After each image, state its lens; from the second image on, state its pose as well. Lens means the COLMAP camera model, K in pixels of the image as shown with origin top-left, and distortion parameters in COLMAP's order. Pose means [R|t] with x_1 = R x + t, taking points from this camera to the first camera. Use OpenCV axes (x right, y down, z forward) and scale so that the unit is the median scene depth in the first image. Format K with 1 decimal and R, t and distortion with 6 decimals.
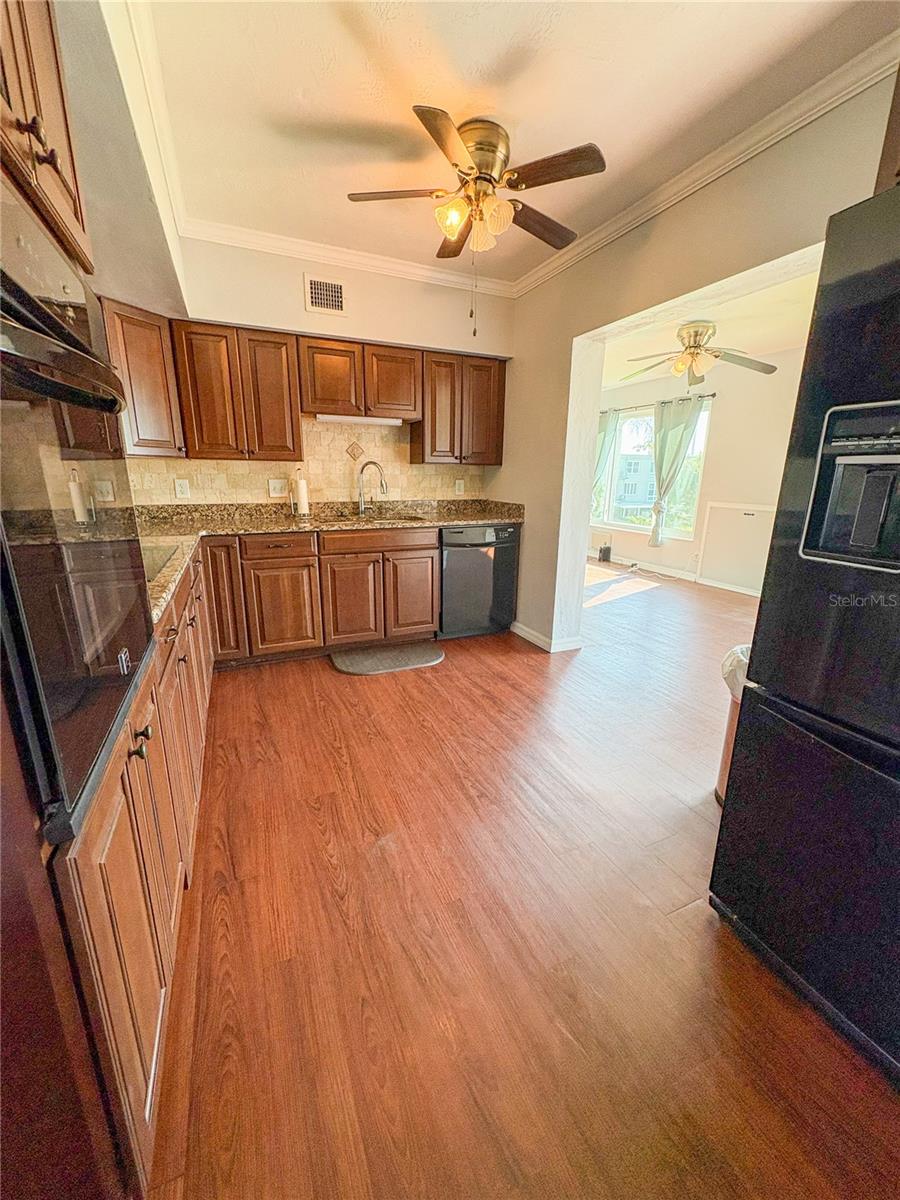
lens RADIAL K [[478.8, 0, 449.6], [0, 478.8, 601.7], [0, 0, 1]] dist [-0.001437, 0.000377]
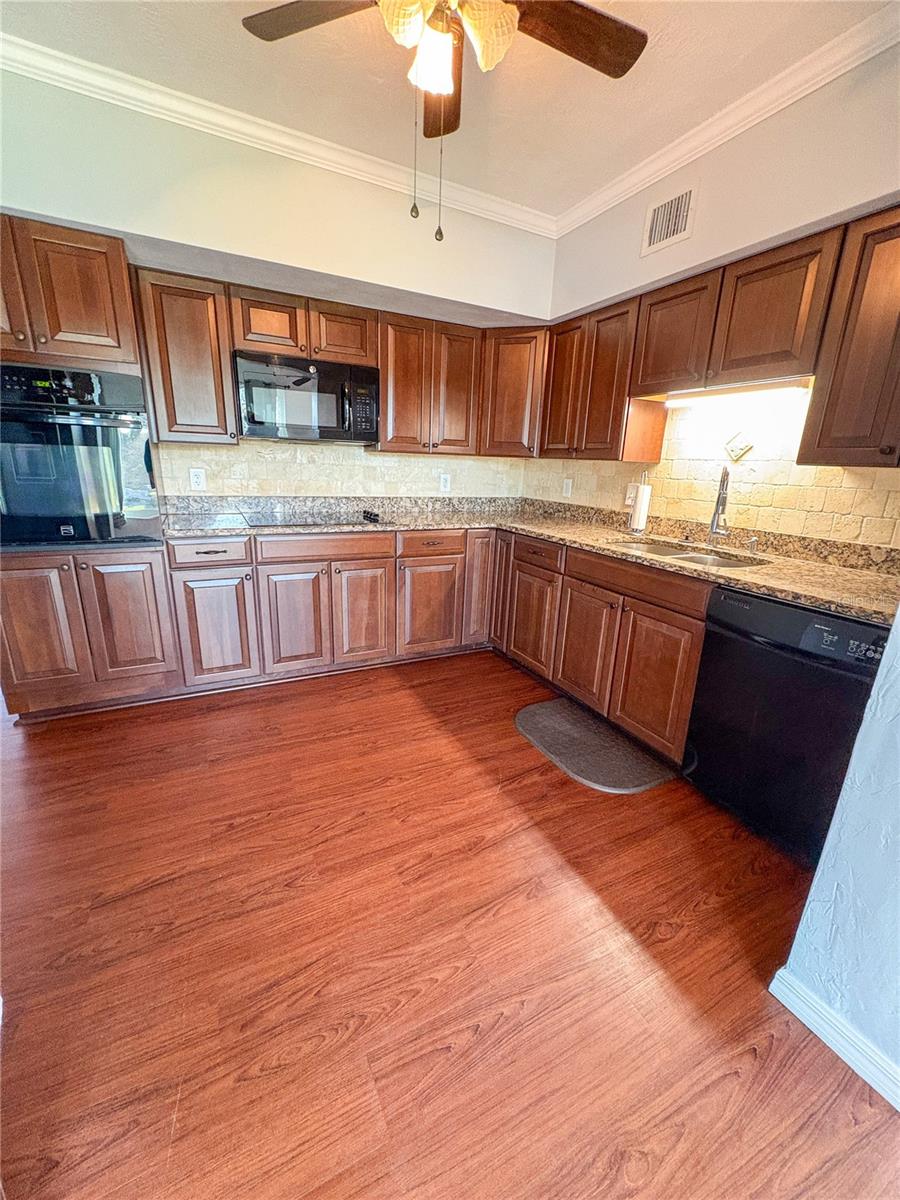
lens RADIAL K [[478.8, 0, 447.6], [0, 478.8, 601.1], [0, 0, 1]] dist [-0.001437, 0.000377]
pose [[0.054764, 0.268108, -0.961831, 0.509135], [-0.303422, 0.922193, 0.239782, -0.188315], [0.951281, 0.278710, 0.131853, 0.717015]]
